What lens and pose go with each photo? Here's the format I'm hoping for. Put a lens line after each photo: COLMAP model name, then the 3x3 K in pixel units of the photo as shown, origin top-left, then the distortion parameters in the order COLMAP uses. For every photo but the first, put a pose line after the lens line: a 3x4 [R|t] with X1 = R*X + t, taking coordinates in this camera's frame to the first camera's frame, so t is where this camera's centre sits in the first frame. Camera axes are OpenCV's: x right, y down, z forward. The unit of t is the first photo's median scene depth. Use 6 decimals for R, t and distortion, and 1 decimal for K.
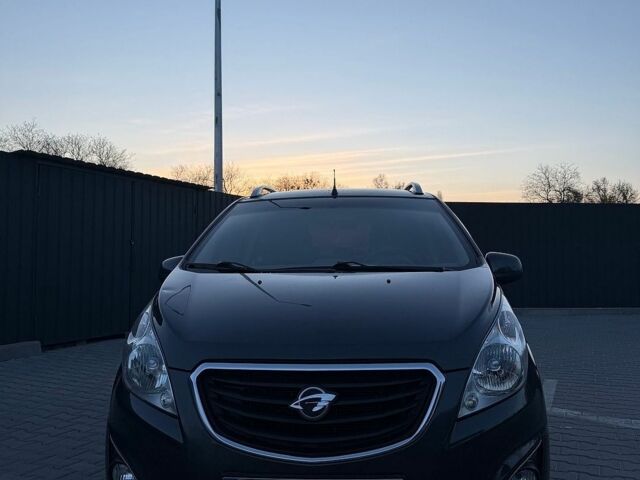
lens RADIAL K [[585.1, 0, 317.9], [0, 585.1, 246.9], [0, 0, 1]] dist [0.036181, 0.000000]
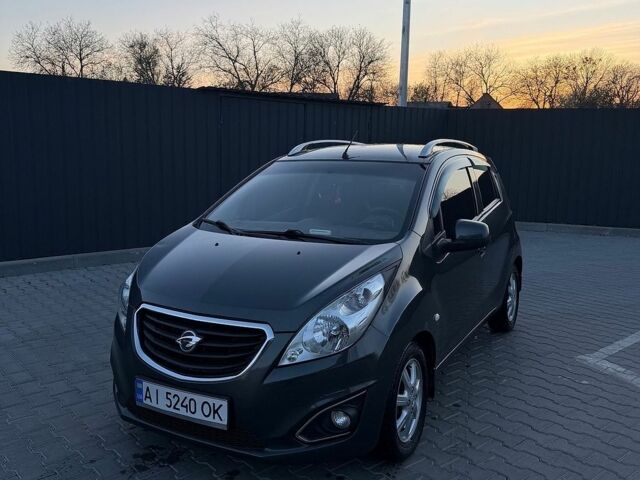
lens RADIAL K [[585.1, 0, 323.3], [0, 585.1, 243.8], [0, 0, 1]] dist [0.036181, 0.000000]
pose [[0.912030, 0.079343, -0.402376, 0.223972], [-0.005335, 0.983320, 0.181807, -0.063402], [0.410089, -0.163667, 0.897240, -0.039557]]
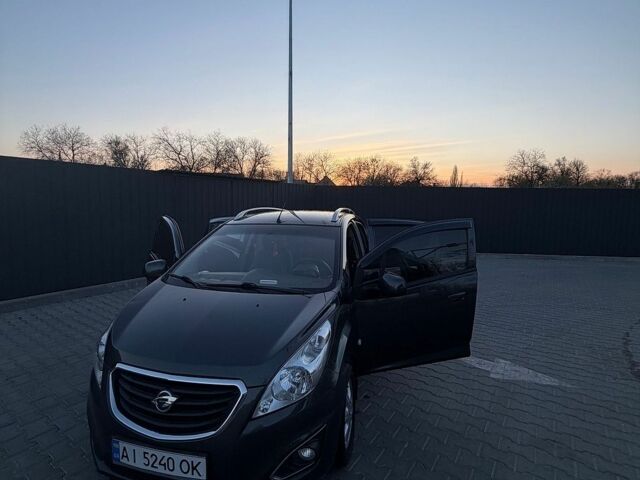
lens RADIAL K [[335.0, 0, 320.5], [0, 335.0, 239.2], [0, 0, 1]] dist [-0.016890, 0.007938]
pose [[0.985208, 0.027131, -0.169201, 0.142241], [-0.006701, 0.992731, 0.120167, -0.074179], [0.171232, -0.117255, 0.978228, 0.056719]]
